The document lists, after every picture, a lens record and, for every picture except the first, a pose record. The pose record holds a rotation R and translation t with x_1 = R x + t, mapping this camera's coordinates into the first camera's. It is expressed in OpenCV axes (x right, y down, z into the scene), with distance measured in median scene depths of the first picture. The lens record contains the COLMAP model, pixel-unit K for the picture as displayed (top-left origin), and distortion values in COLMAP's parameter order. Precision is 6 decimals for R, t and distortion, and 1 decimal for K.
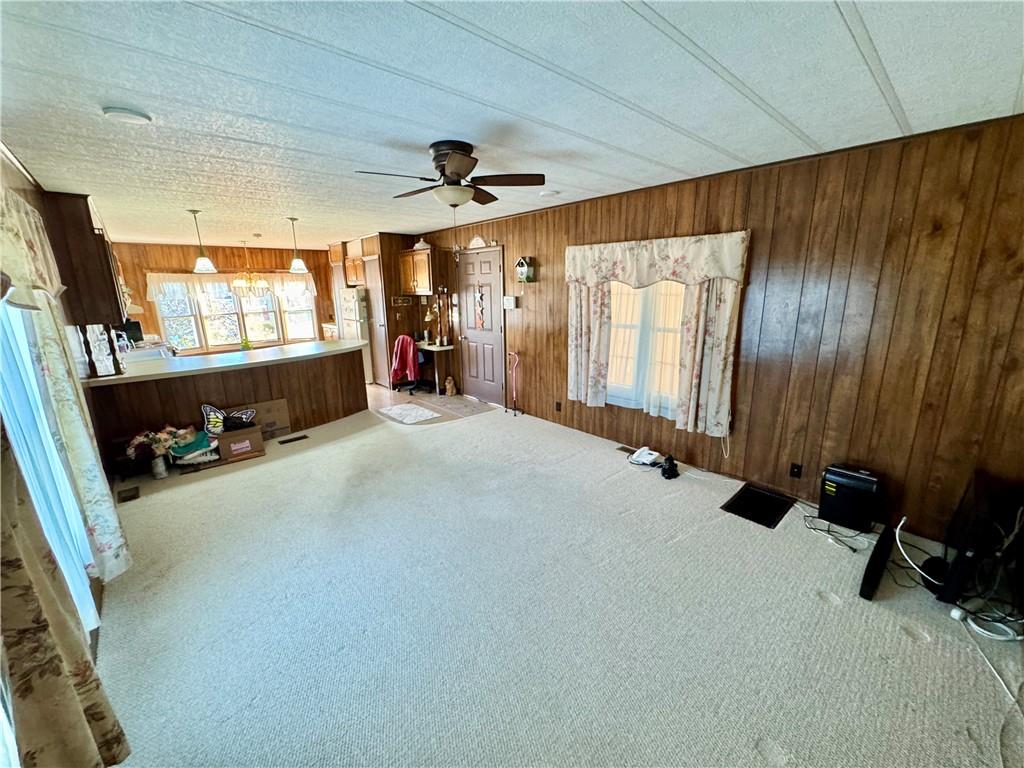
lens RADIAL K [[407.7, 0, 510.7], [0, 407.7, 383.1], [0, 0, 1]] dist [-0.003026, -0.000004]
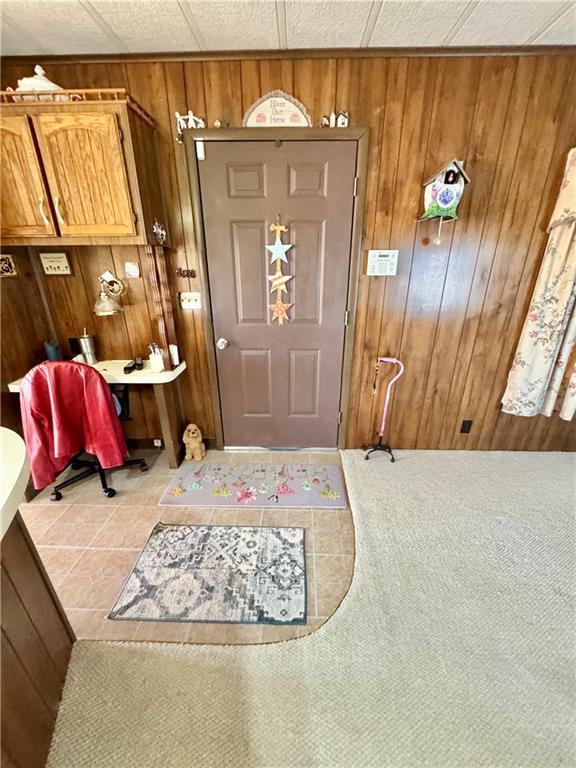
lens RADIAL K [[306.9, 0, 290.4], [0, 306.9, 382.8], [0, 0, 1]] dist [0.000128, 0.000037]
pose [[0.687053, -0.258784, 0.678962, -0.387923], [0.159210, 0.965337, 0.206827, -0.155414], [-0.708950, -0.034003, 0.704439, 0.832196]]
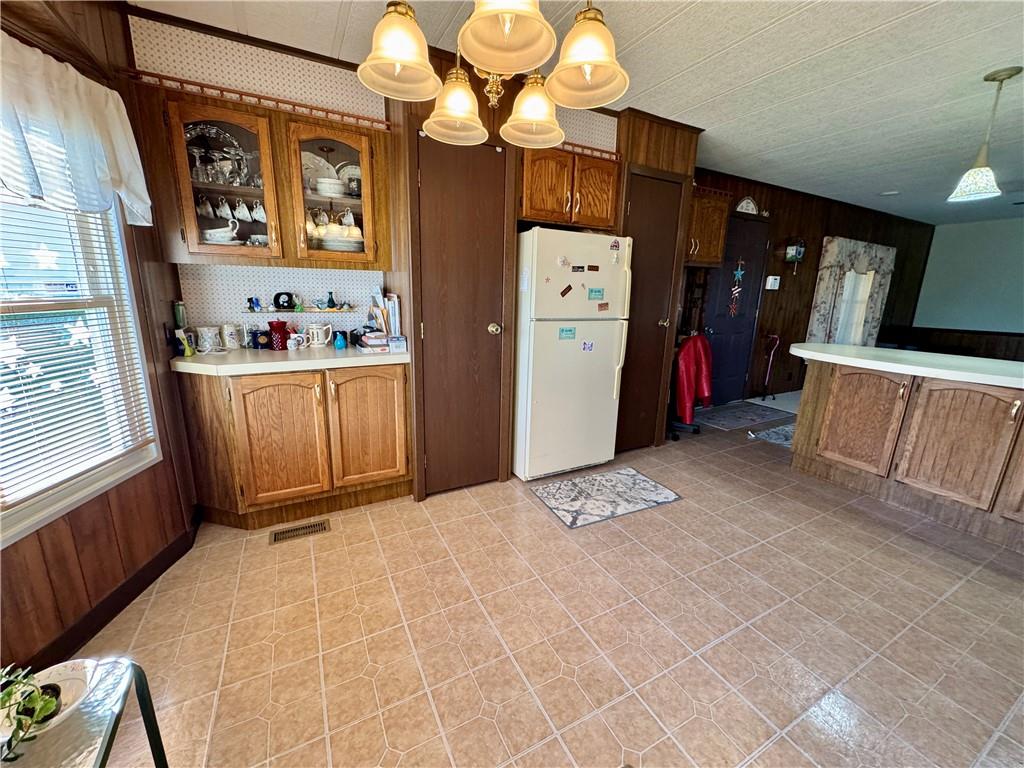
lens RADIAL K [[407.7, 0, 510.7], [0, 407.7, 383.1], [0, 0, 1]] dist [-0.003026, -0.000004]
pose [[0.239288, -0.197346, 0.950682, -1.114287], [0.197992, 0.968471, 0.151204, -0.242131], [-0.950547, 0.152046, 0.270816, 1.396509]]
